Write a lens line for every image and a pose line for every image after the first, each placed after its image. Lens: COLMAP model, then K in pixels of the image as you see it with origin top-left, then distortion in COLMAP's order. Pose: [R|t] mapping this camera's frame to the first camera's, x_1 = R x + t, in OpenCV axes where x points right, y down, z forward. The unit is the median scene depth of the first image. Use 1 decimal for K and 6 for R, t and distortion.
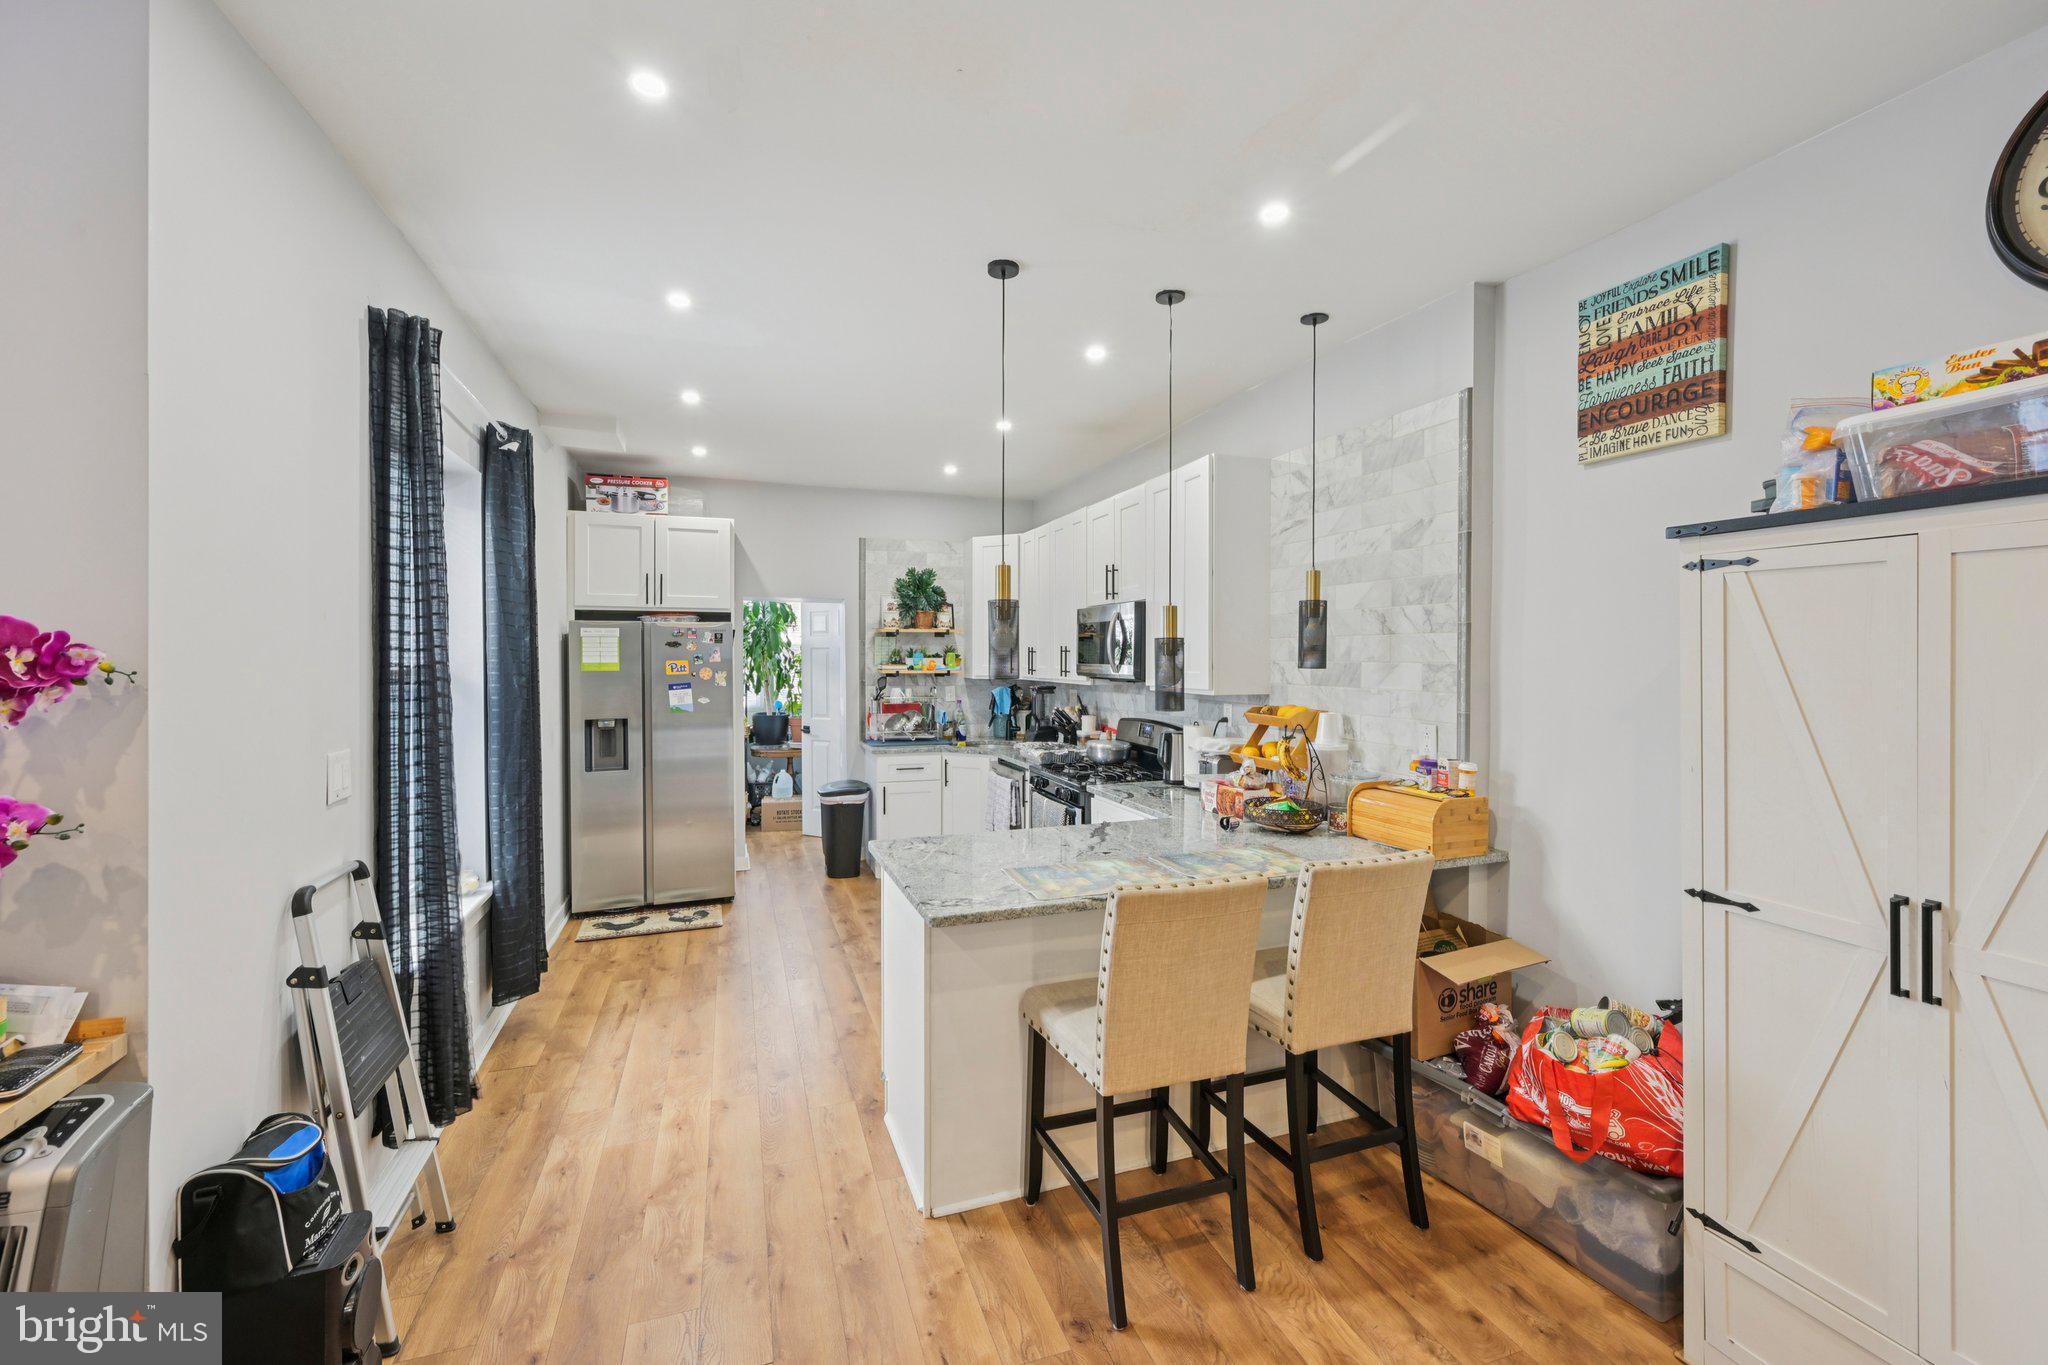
lens RADIAL K [[851.2, 0, 1029.3], [0, 851.2, 663.6], [0, 0, 1]] dist [0.000255, 0.000103]
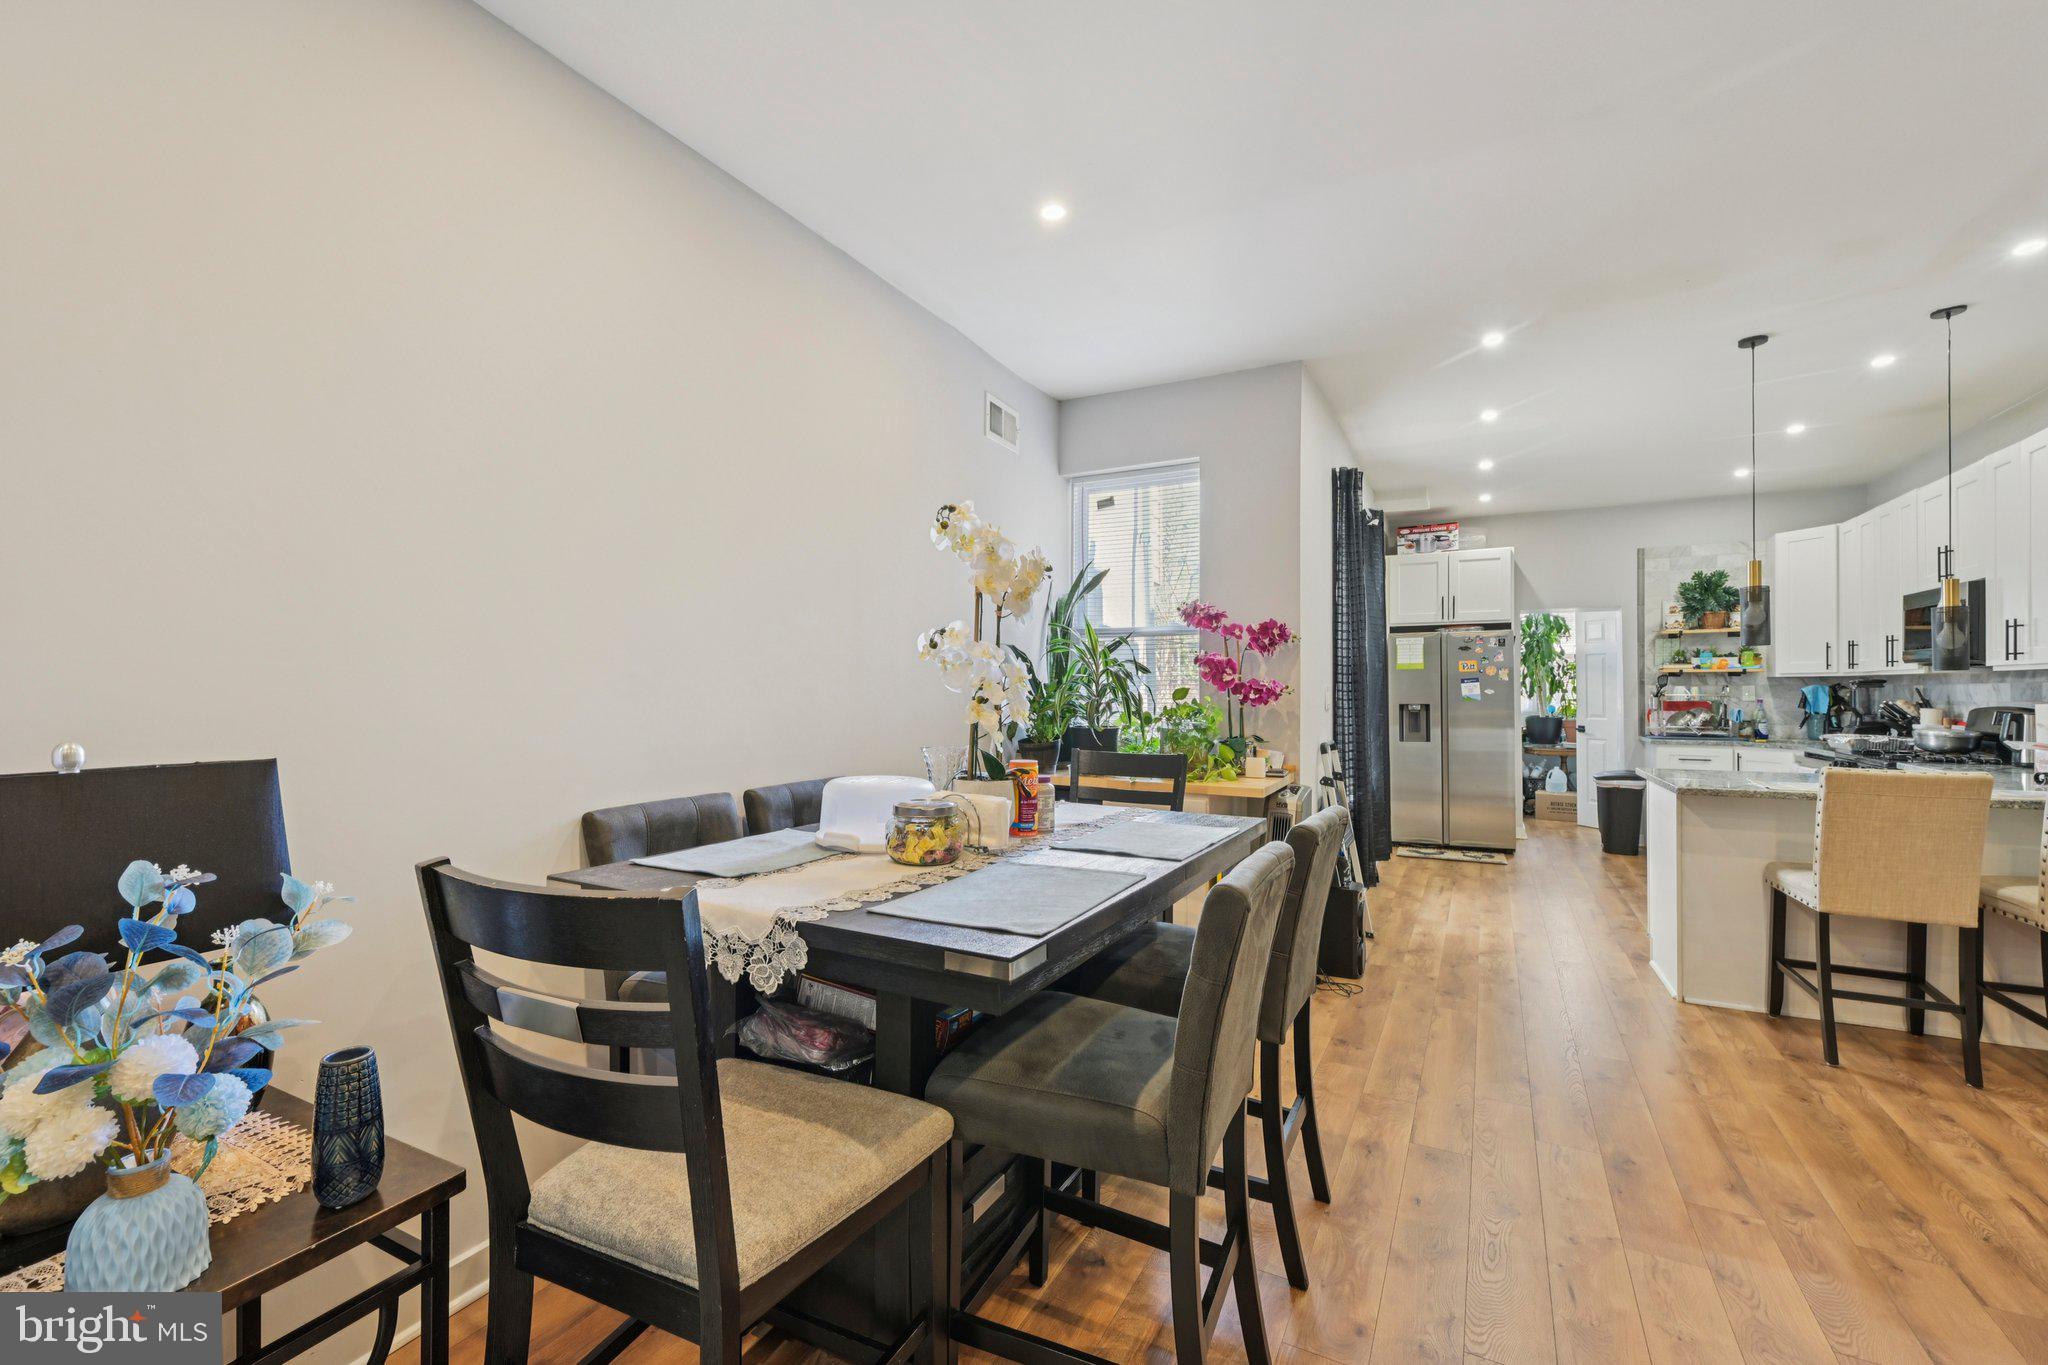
lens RADIAL K [[865.2, 0, 1018.4], [0, 865.2, 689.1], [0, 0, 1]] dist [0.000836, 0.000260]
pose [[0.675147, -0.004419, -0.737670, 0.092146], [-0.002504, 0.999963, -0.008282, 0.048330], [0.737679, 0.007438, 0.675110, -0.372554]]
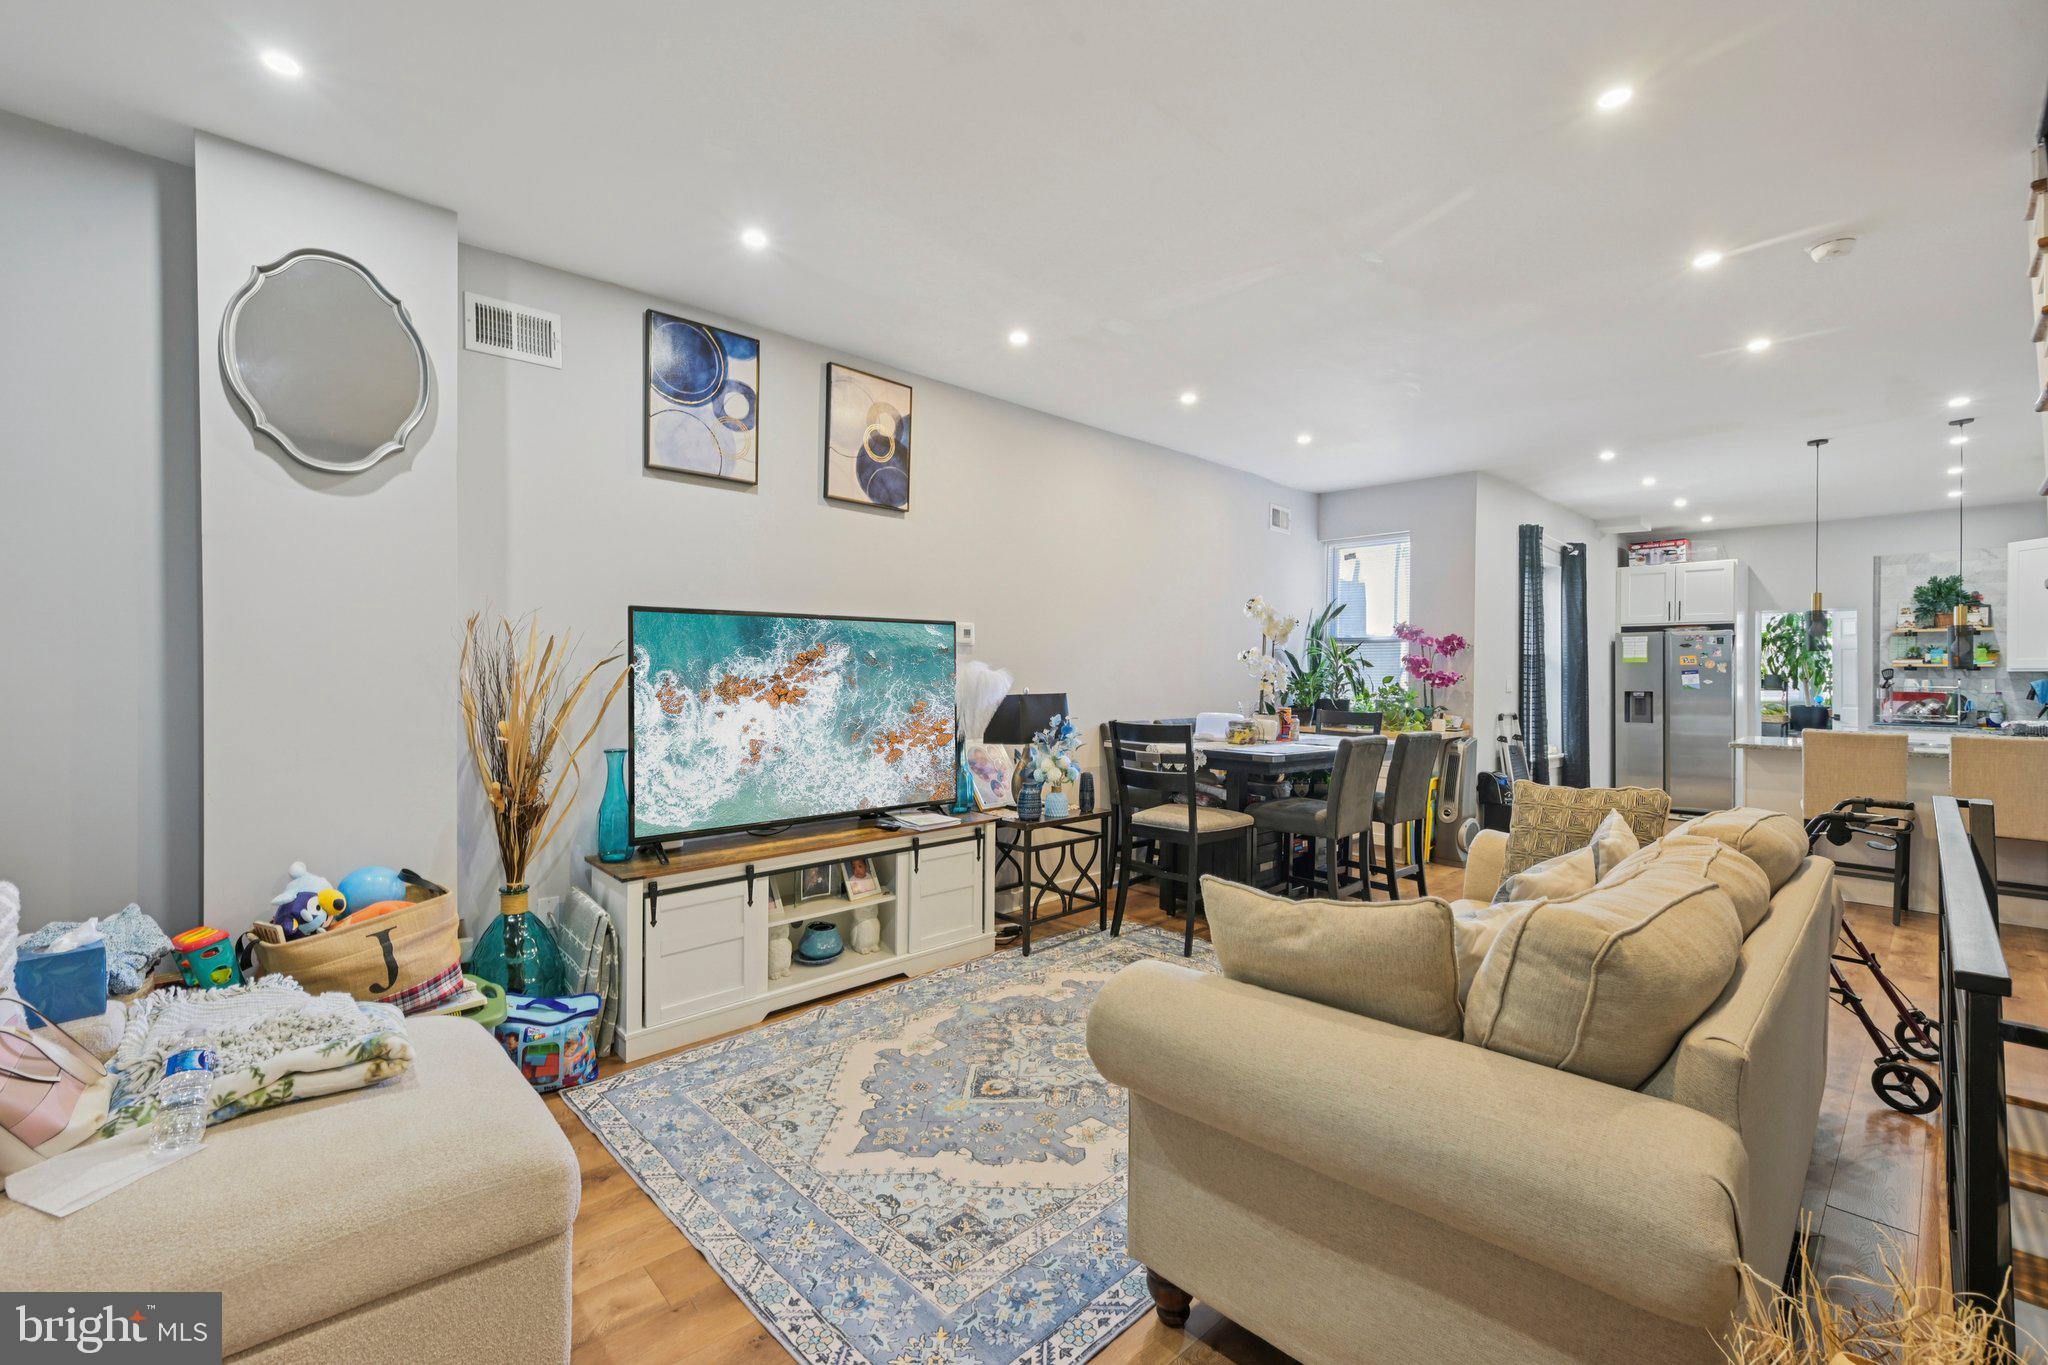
lens RADIAL K [[869.1, 0, 1012.1], [0, 869.1, 675.1], [0, 0, 1]] dist [-0.002208, -0.000174]
pose [[0.401610, 0.001711, -0.915809, 0.504278], [-0.014224, 0.999889, -0.004370, 0.051959], [0.915700, 0.014782, 0.401590, -0.716490]]
